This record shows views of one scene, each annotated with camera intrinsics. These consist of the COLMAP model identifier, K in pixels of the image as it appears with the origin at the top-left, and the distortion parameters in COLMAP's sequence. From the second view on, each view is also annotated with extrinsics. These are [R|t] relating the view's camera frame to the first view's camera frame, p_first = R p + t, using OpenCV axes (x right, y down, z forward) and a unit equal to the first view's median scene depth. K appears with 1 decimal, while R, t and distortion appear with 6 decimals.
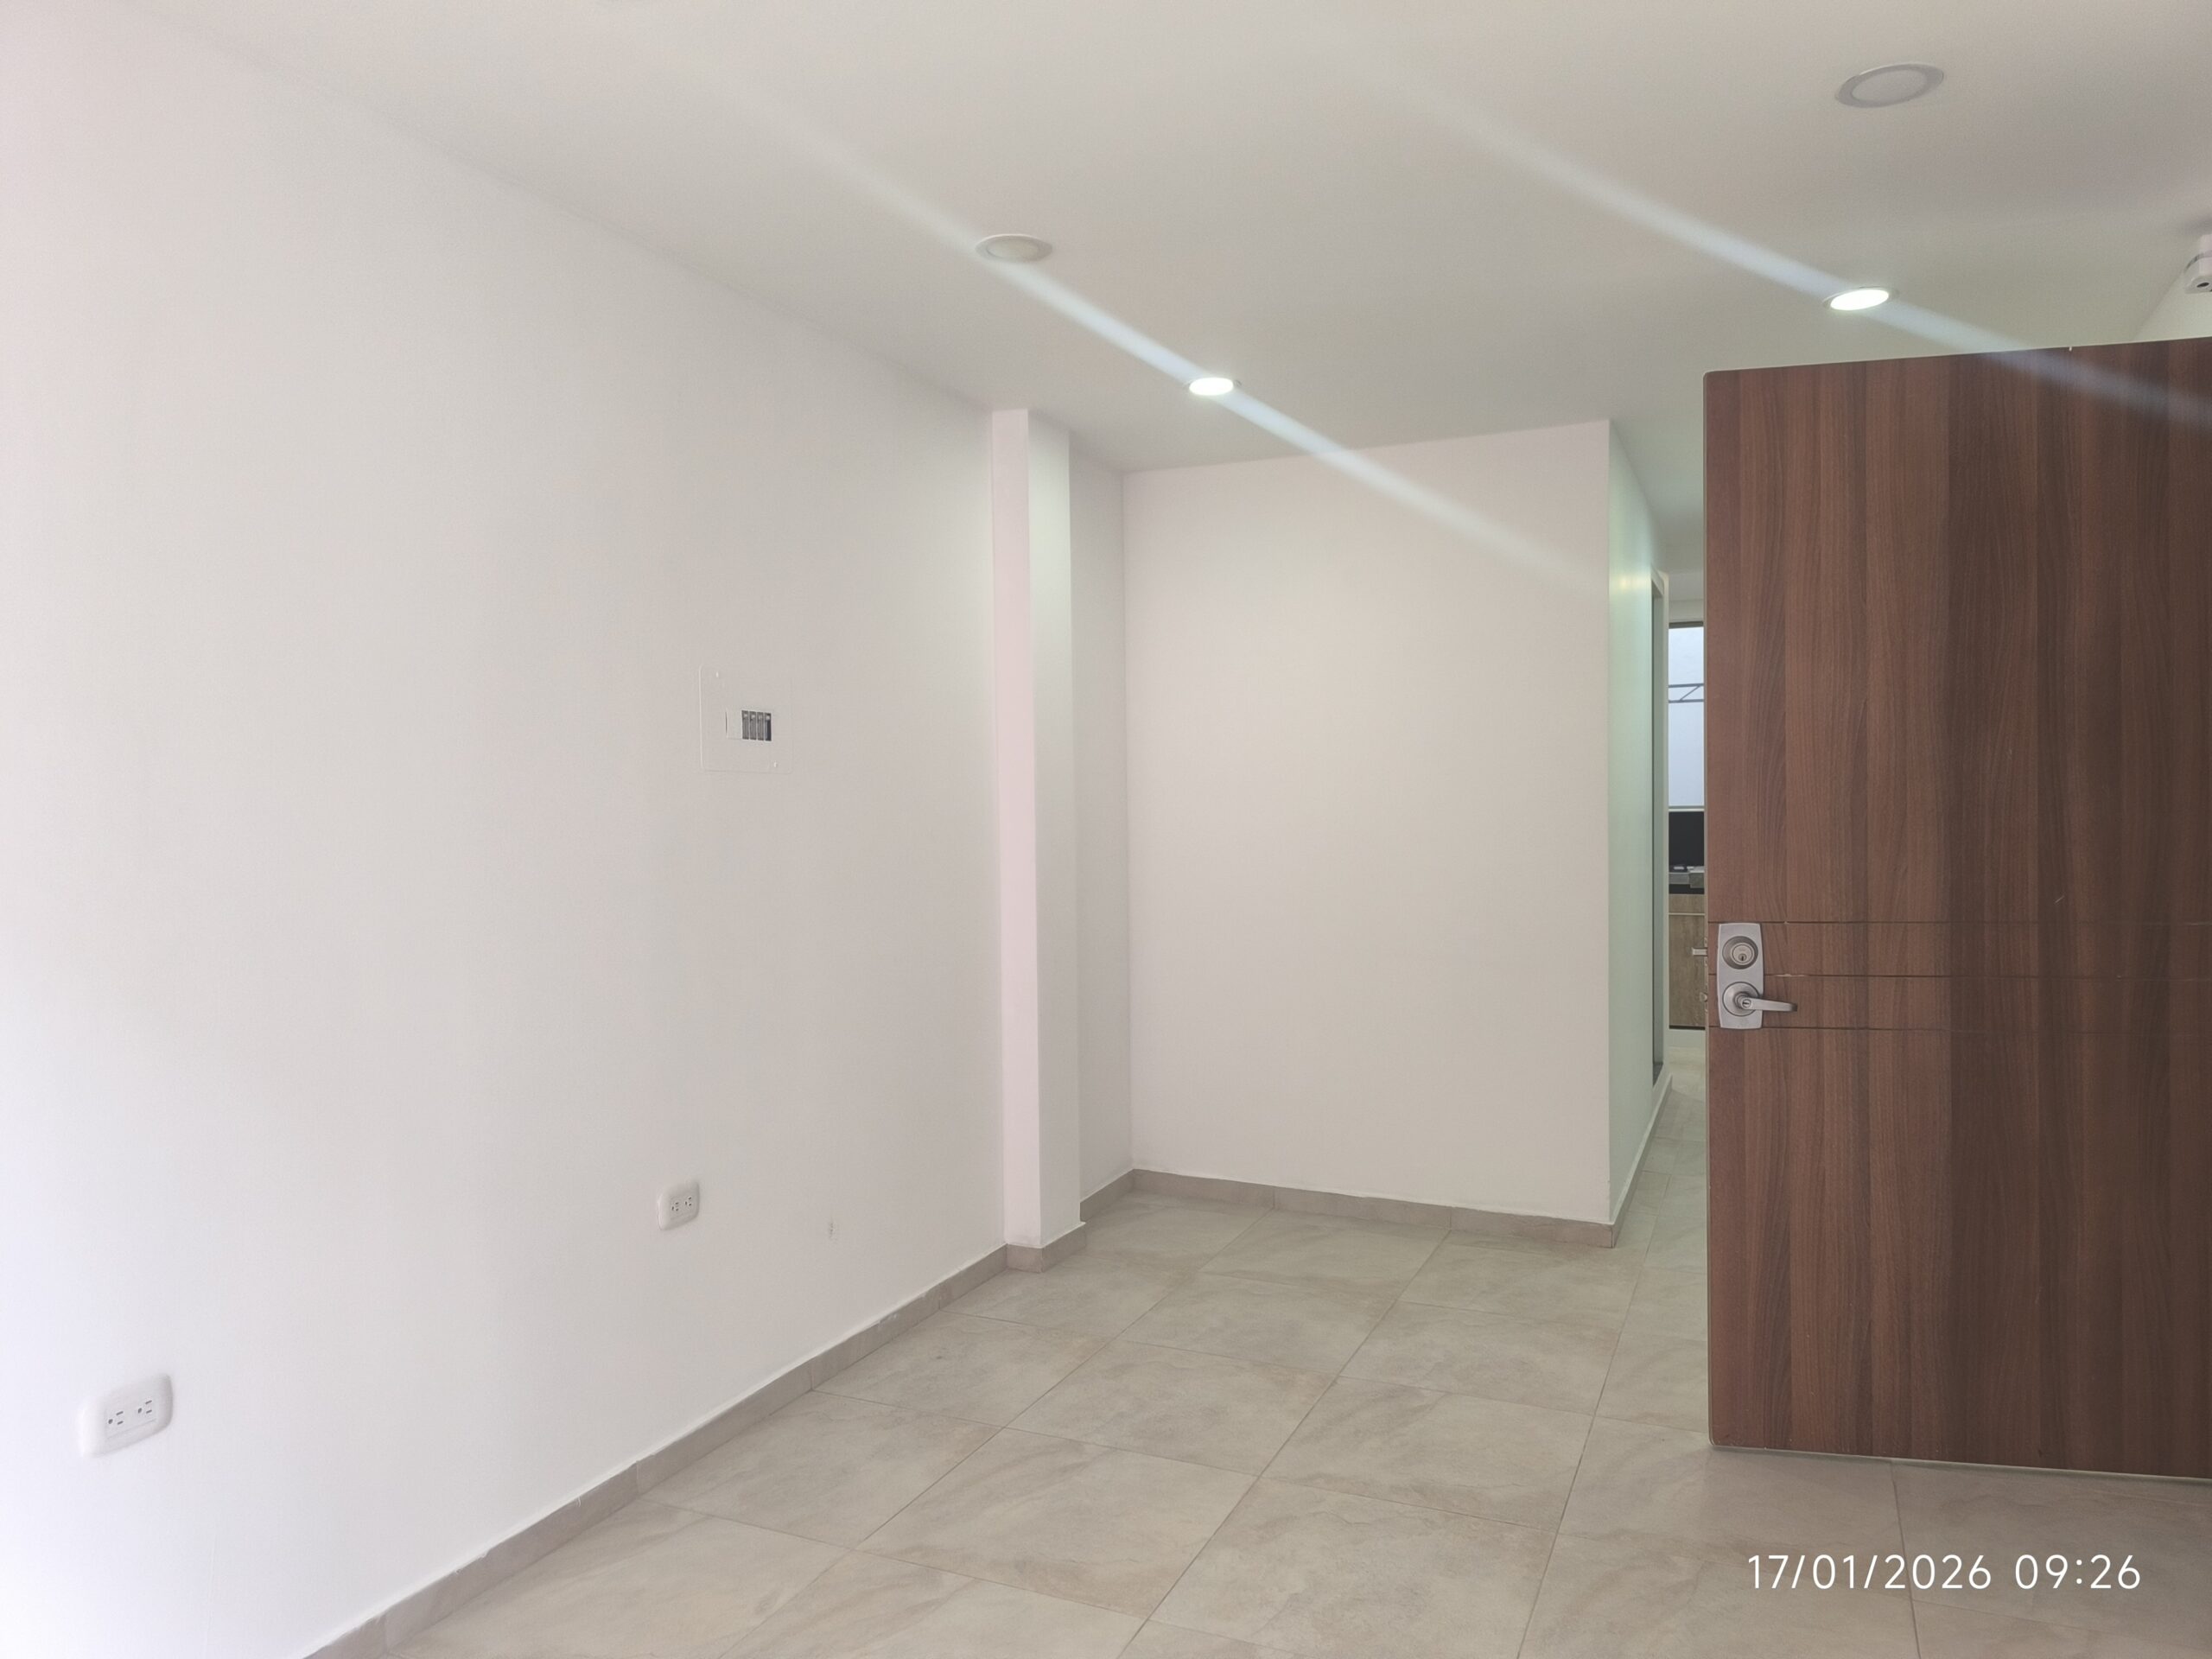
lens RADIAL K [[1516.9, 0, 1108.6], [0, 1516.9, 818.2], [0, 0, 1]] dist [0.023938, -0.031483]
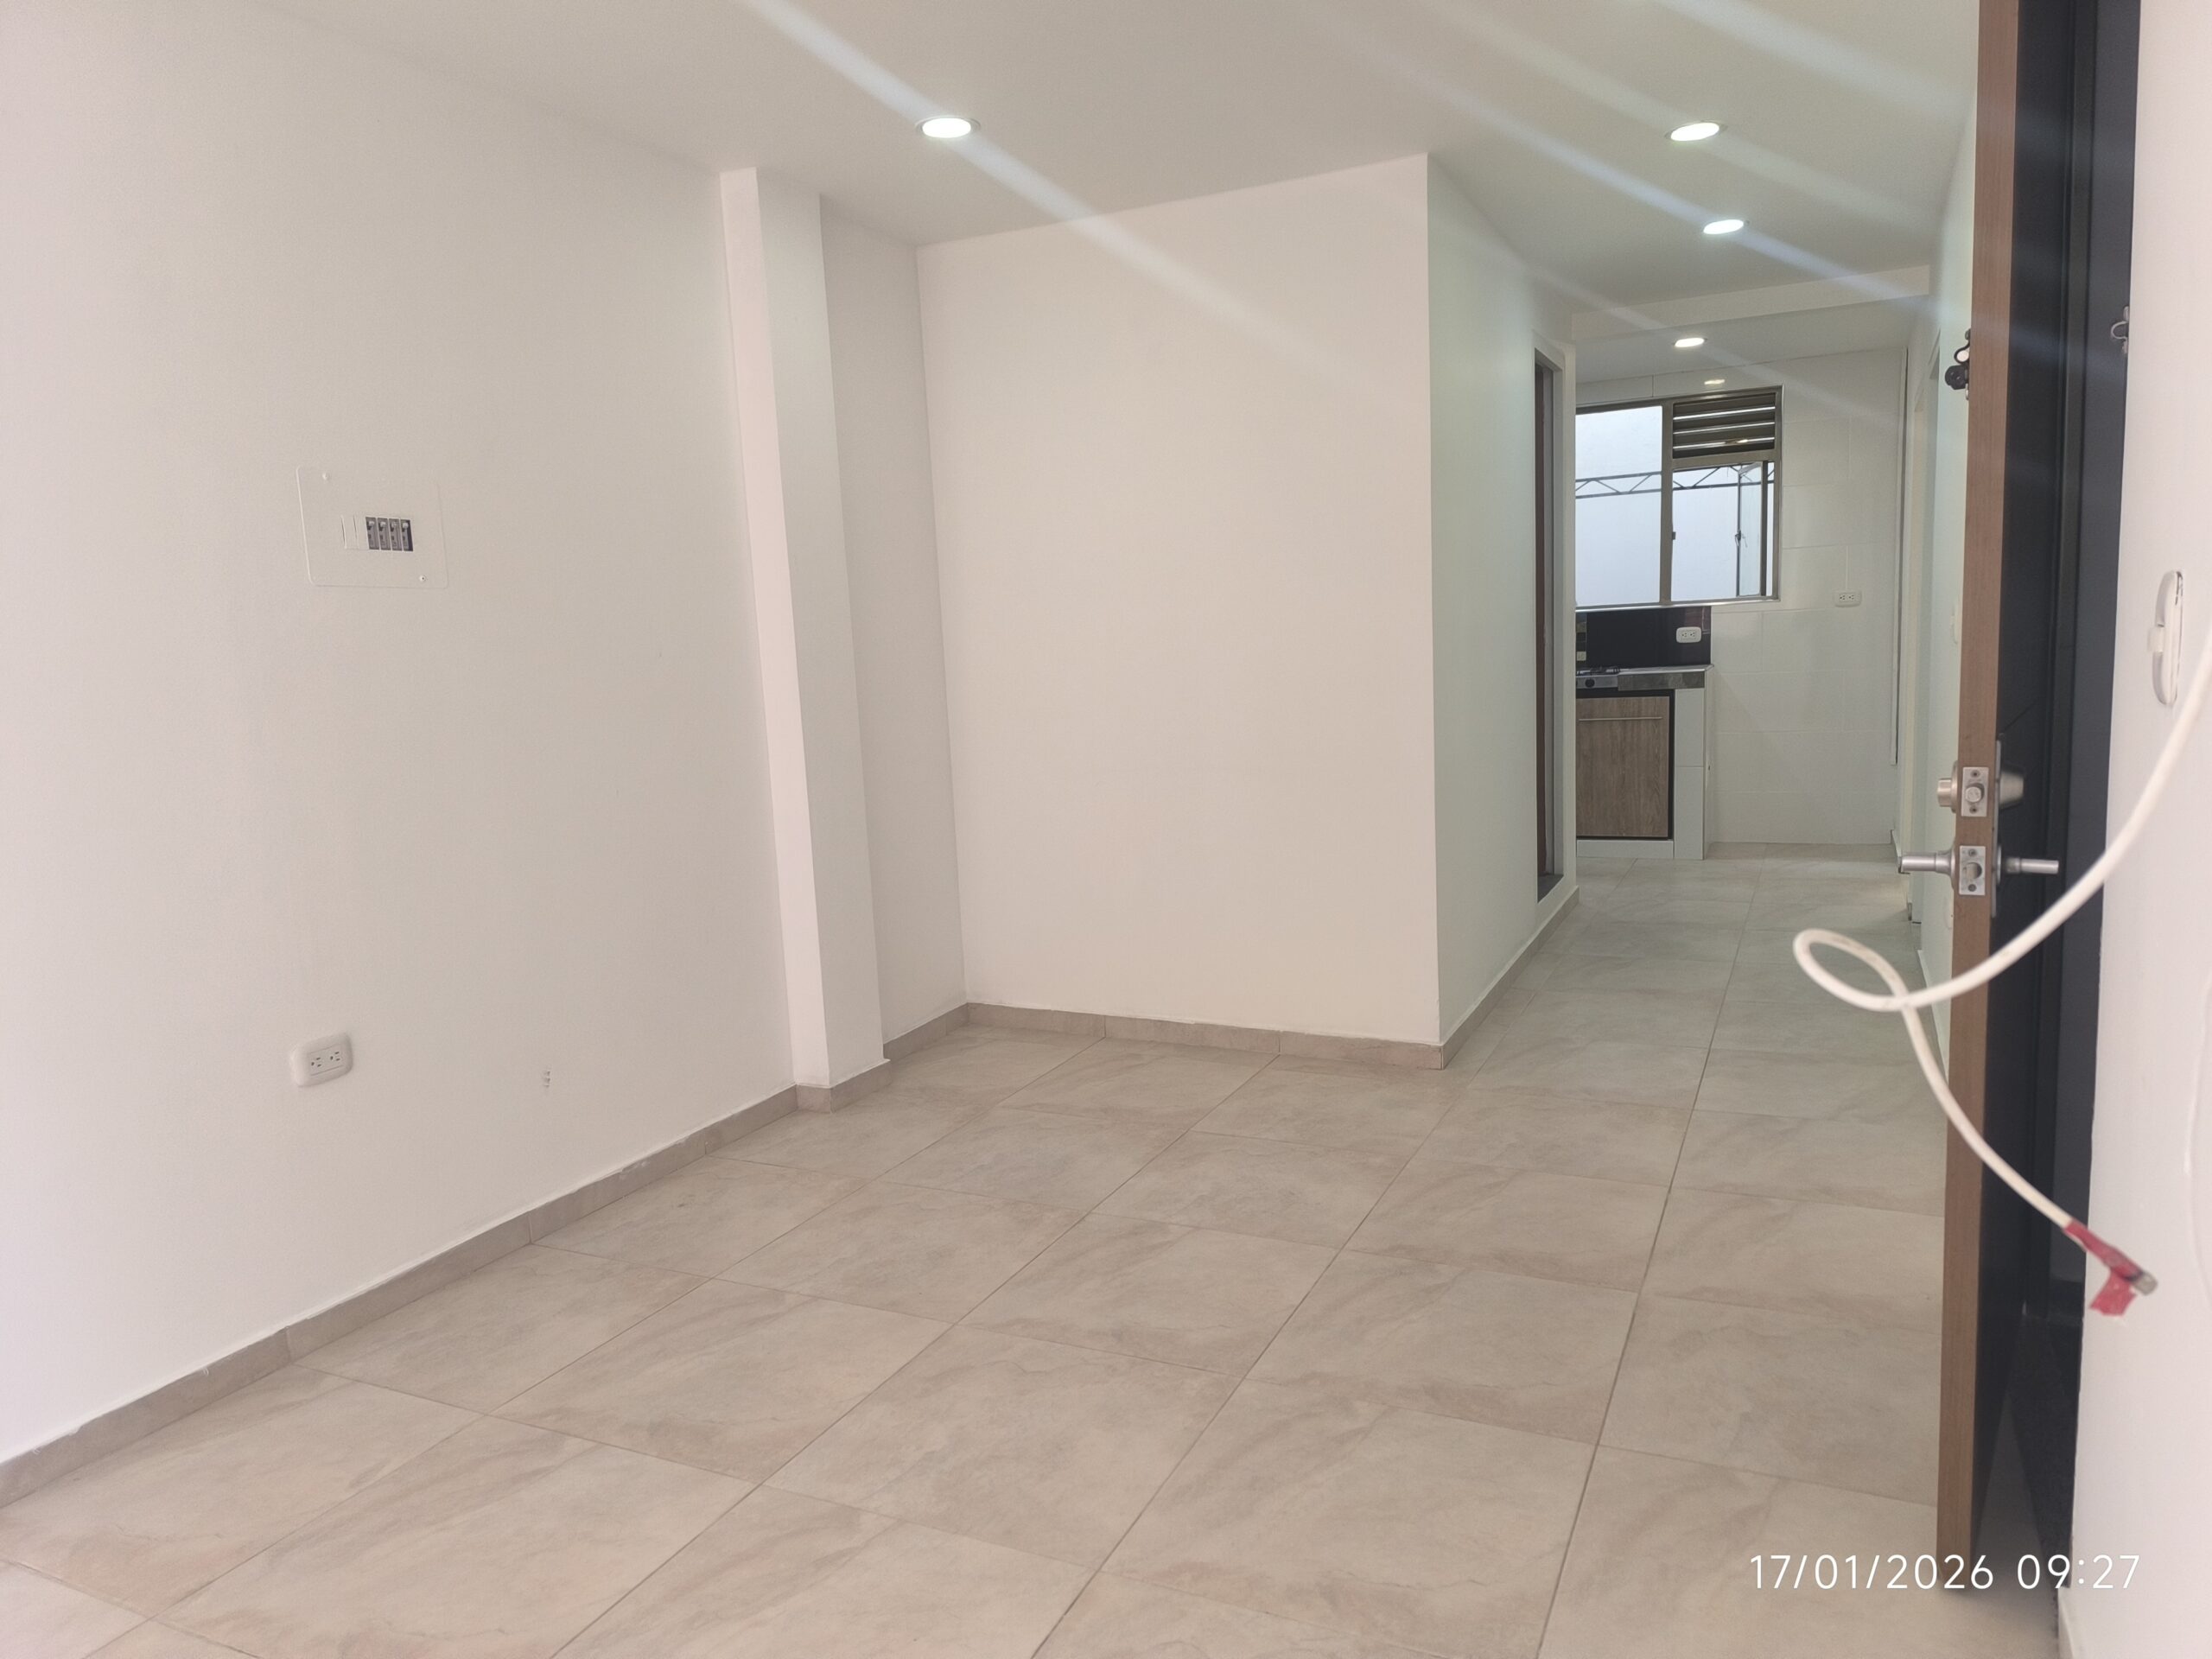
lens RADIAL K [[1516.9, 0, 1104.3], [0, 1516.9, 833.1], [0, 0, 1]] dist [0.023938, -0.031483]
pose [[0.999026, -0.033088, -0.029197, 0.204425], [0.036351, 0.992178, 0.119417, 0.021301], [0.025017, -0.120362, 0.992415, 0.097443]]
